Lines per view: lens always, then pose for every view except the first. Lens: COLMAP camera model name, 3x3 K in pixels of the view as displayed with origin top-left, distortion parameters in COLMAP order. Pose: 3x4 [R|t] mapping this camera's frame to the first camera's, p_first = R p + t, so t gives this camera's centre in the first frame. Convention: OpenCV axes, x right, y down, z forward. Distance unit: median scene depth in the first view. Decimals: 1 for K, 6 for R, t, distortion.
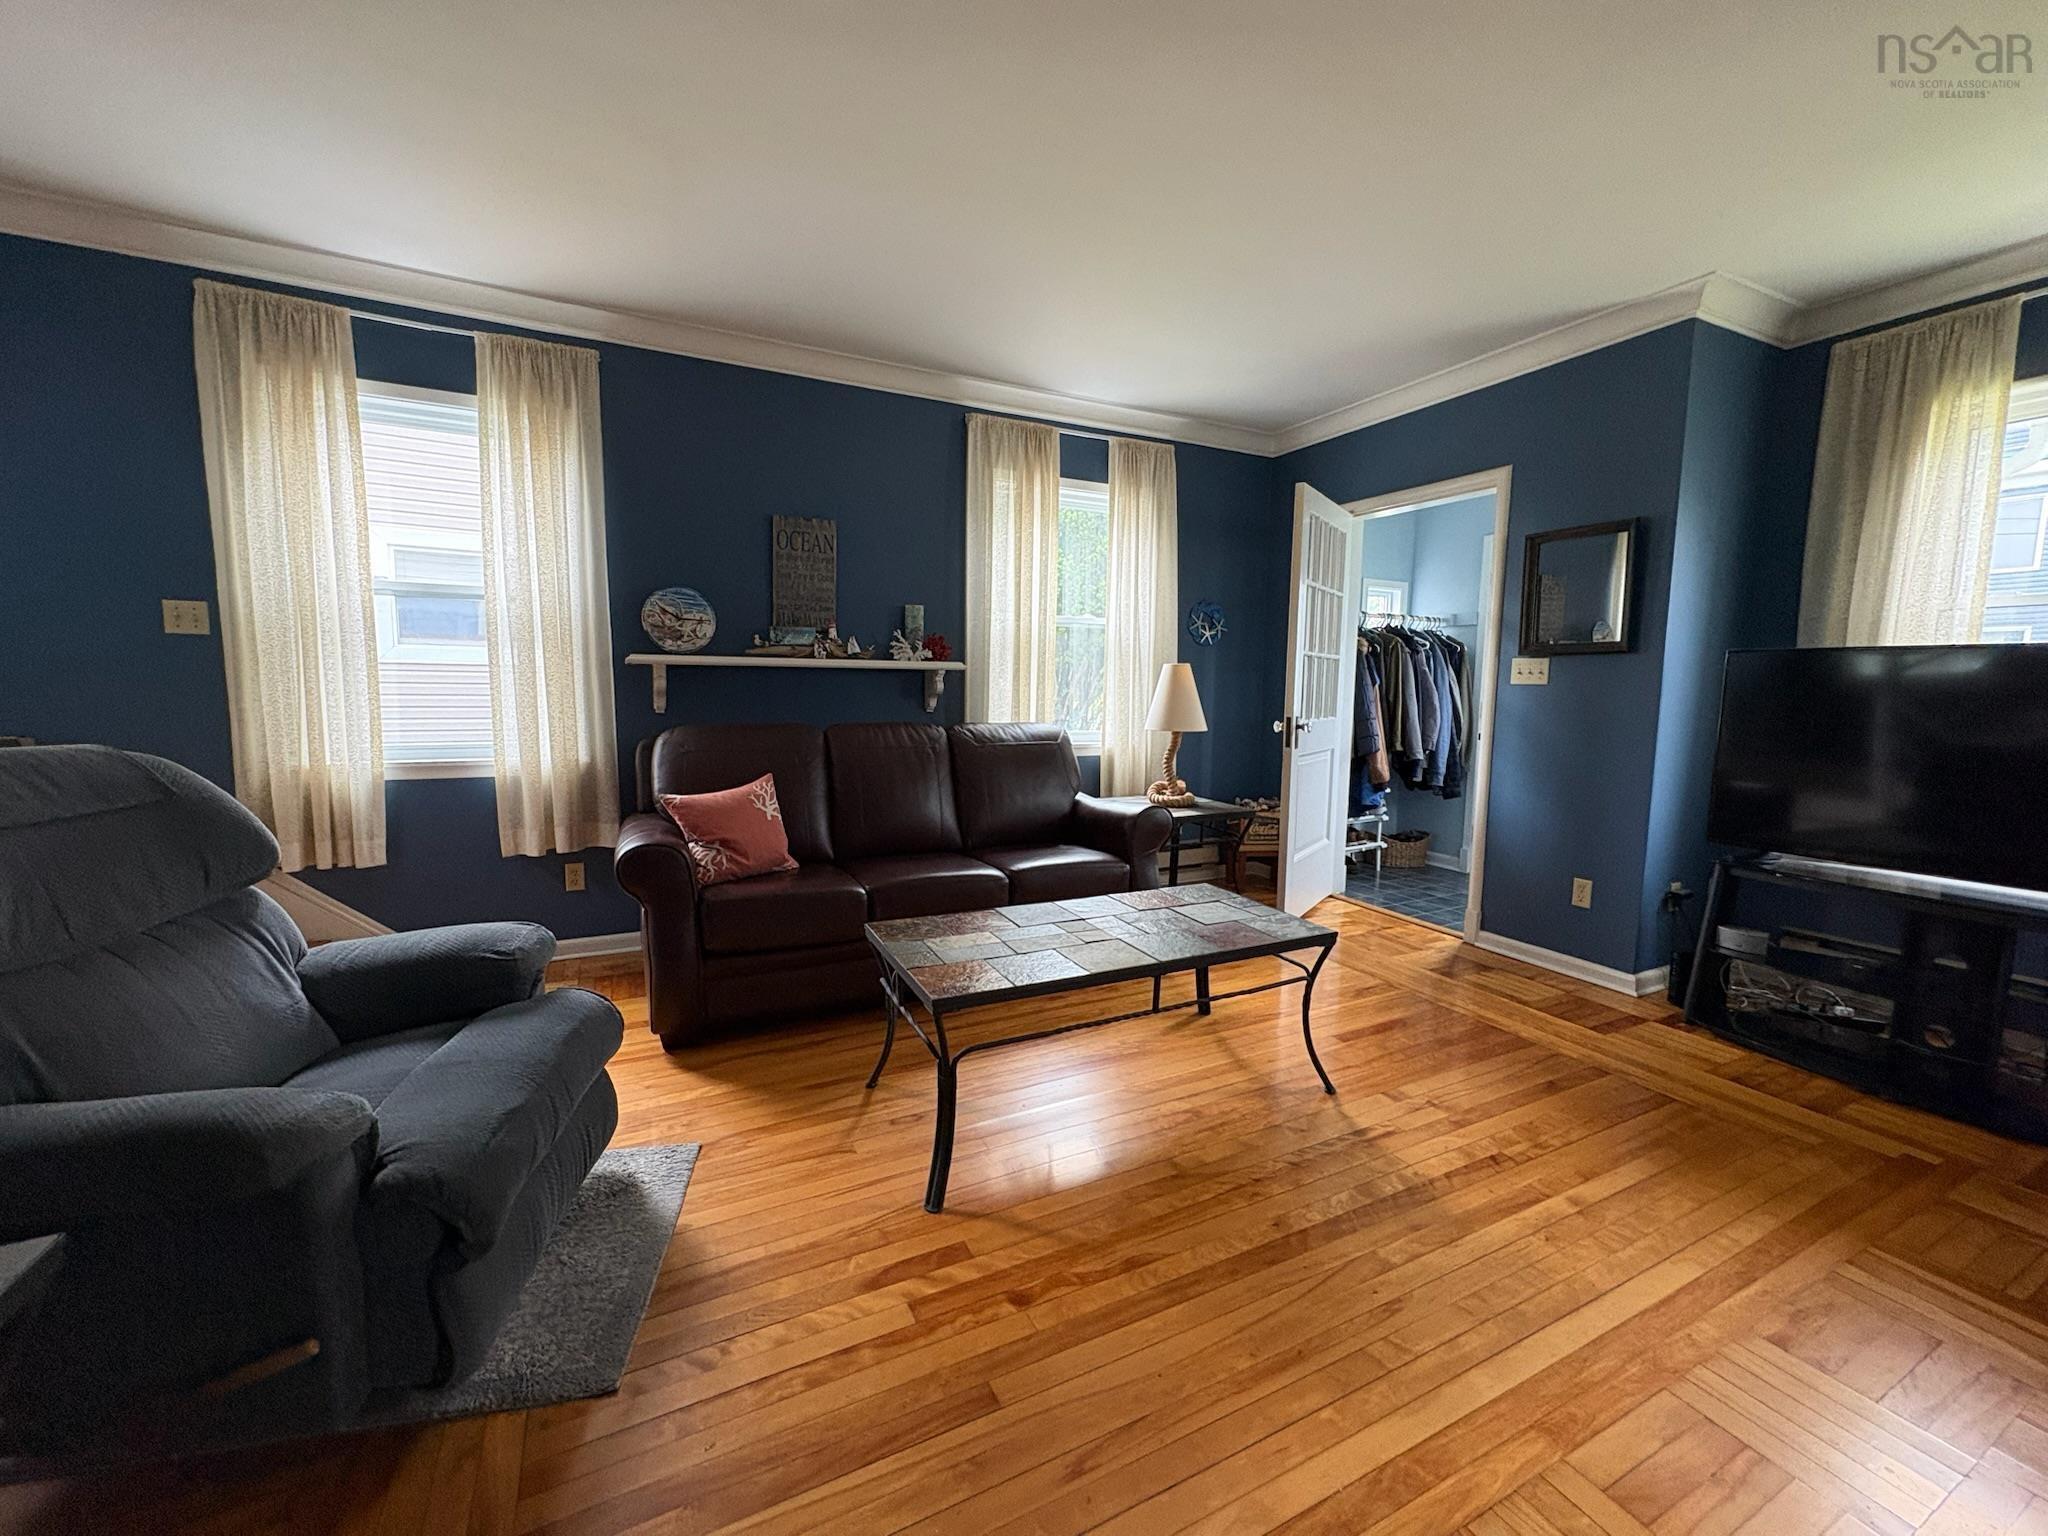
lens RADIAL K [[837.4, 0, 1024.7], [0, 837.4, 745.9], [0, 0, 1]] dist [0.033076, 0.000106]
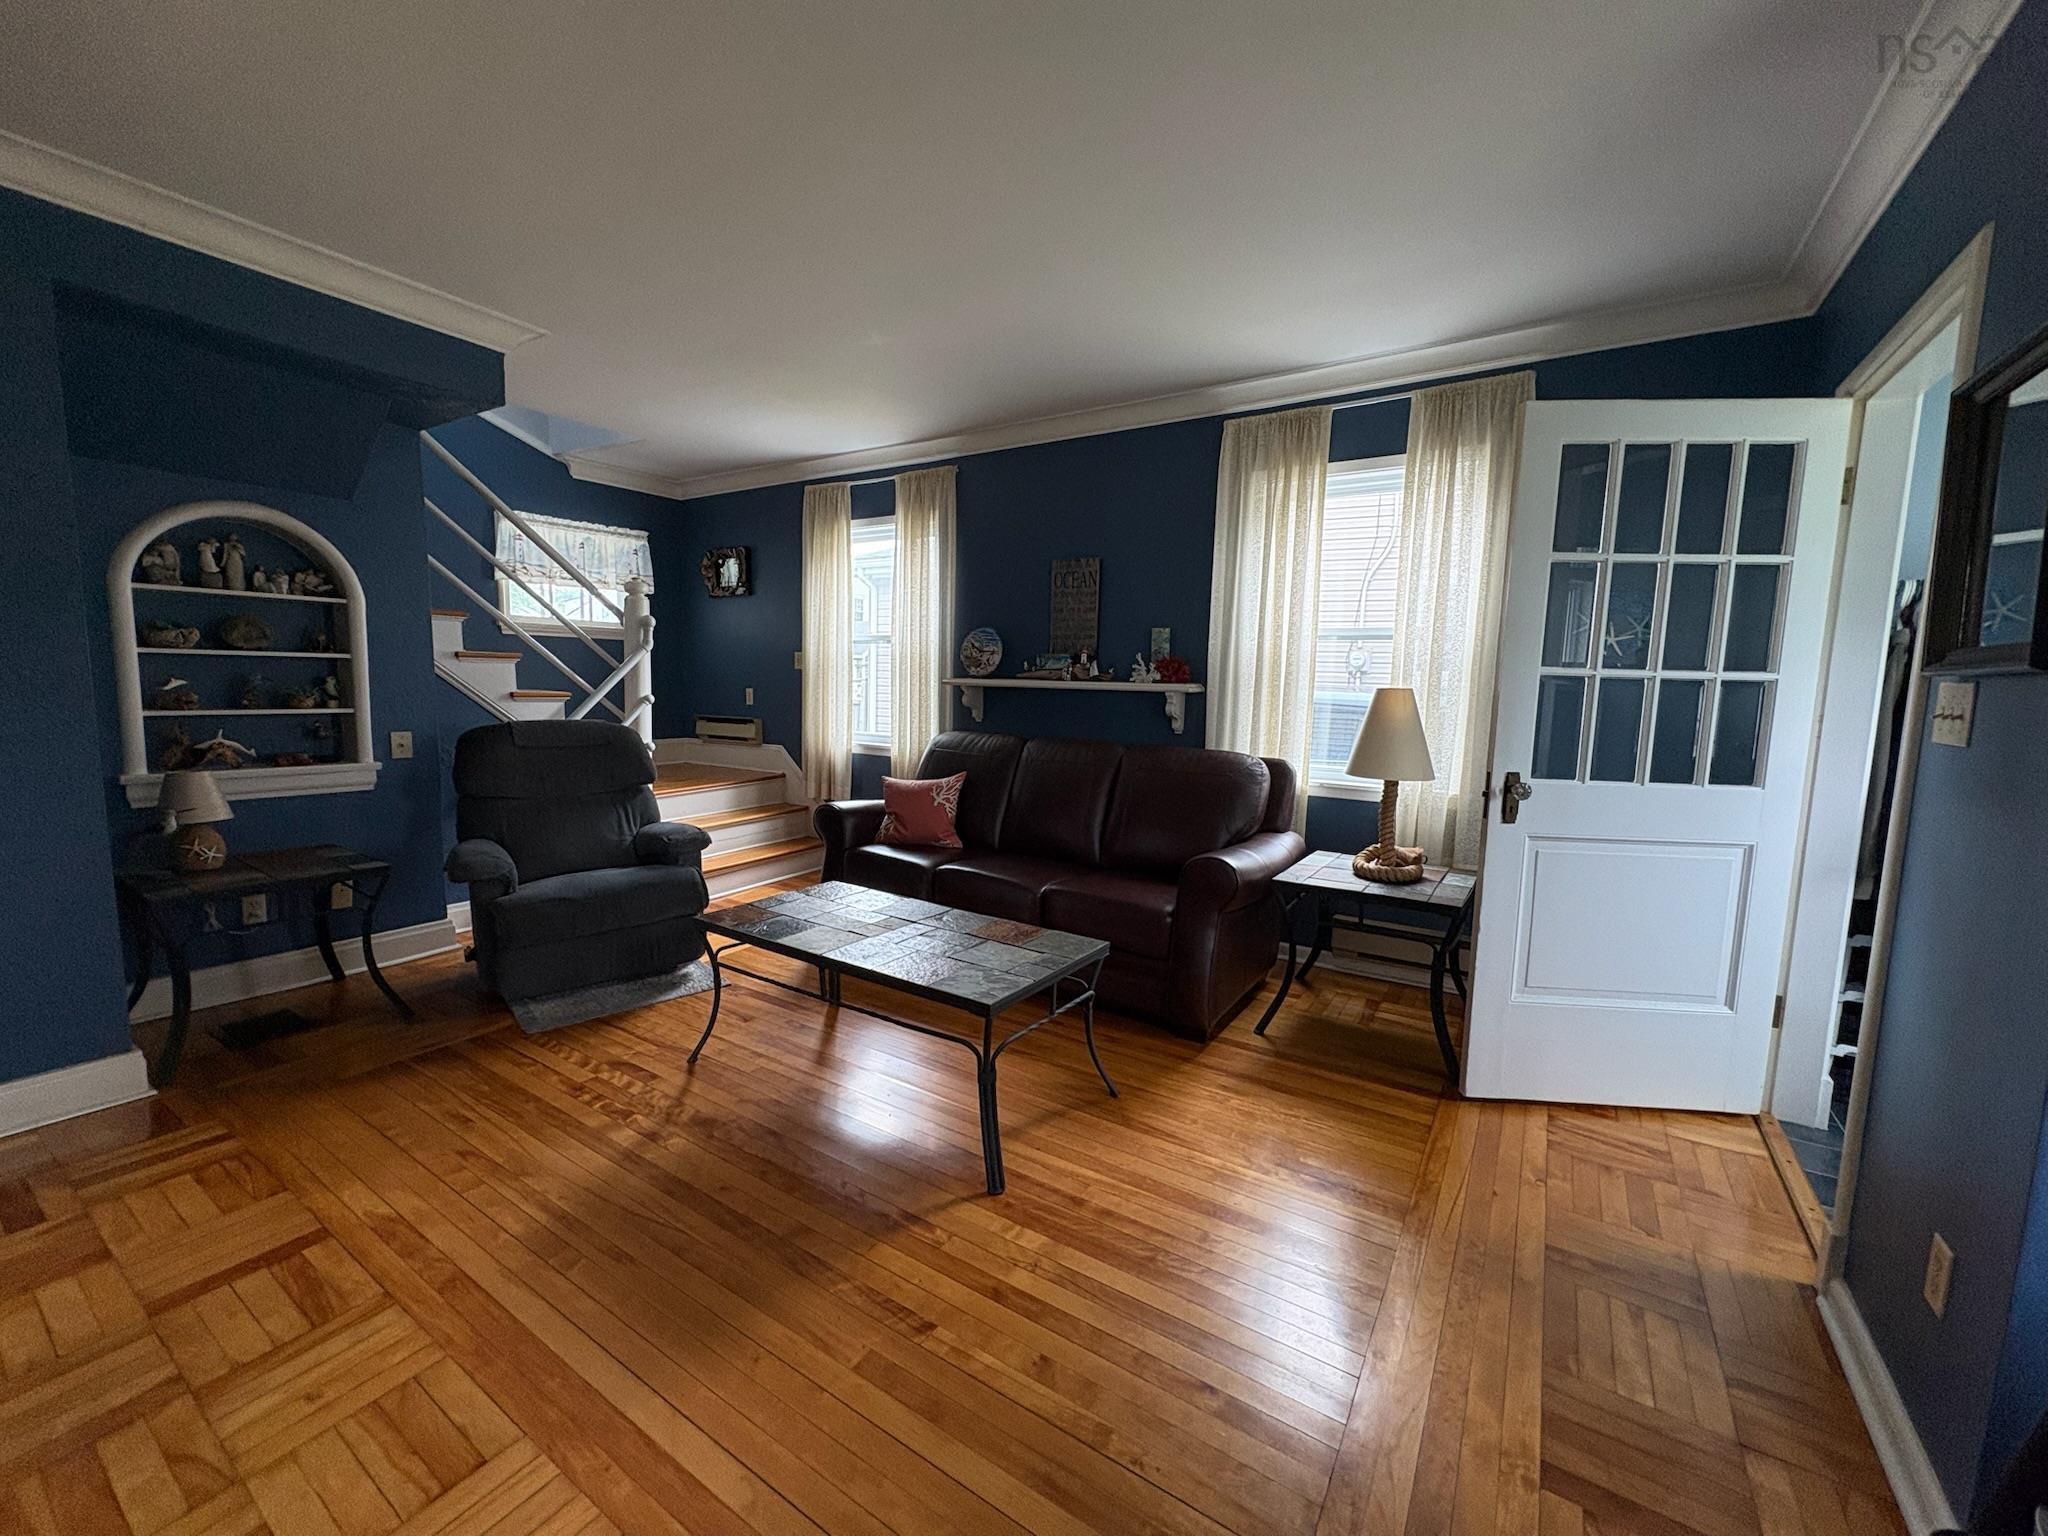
lens RADIAL K [[815.3, 0, 1024.0], [0, 815.3, 768.0], [0, 0, 1]] dist [0.000116, 0.000249]
pose [[0.497287, 0.092370, -0.862655, 0.687223], [-0.090050, 0.994441, 0.054571, -0.040564], [0.862900, 0.050545, 0.502840, 0.389523]]
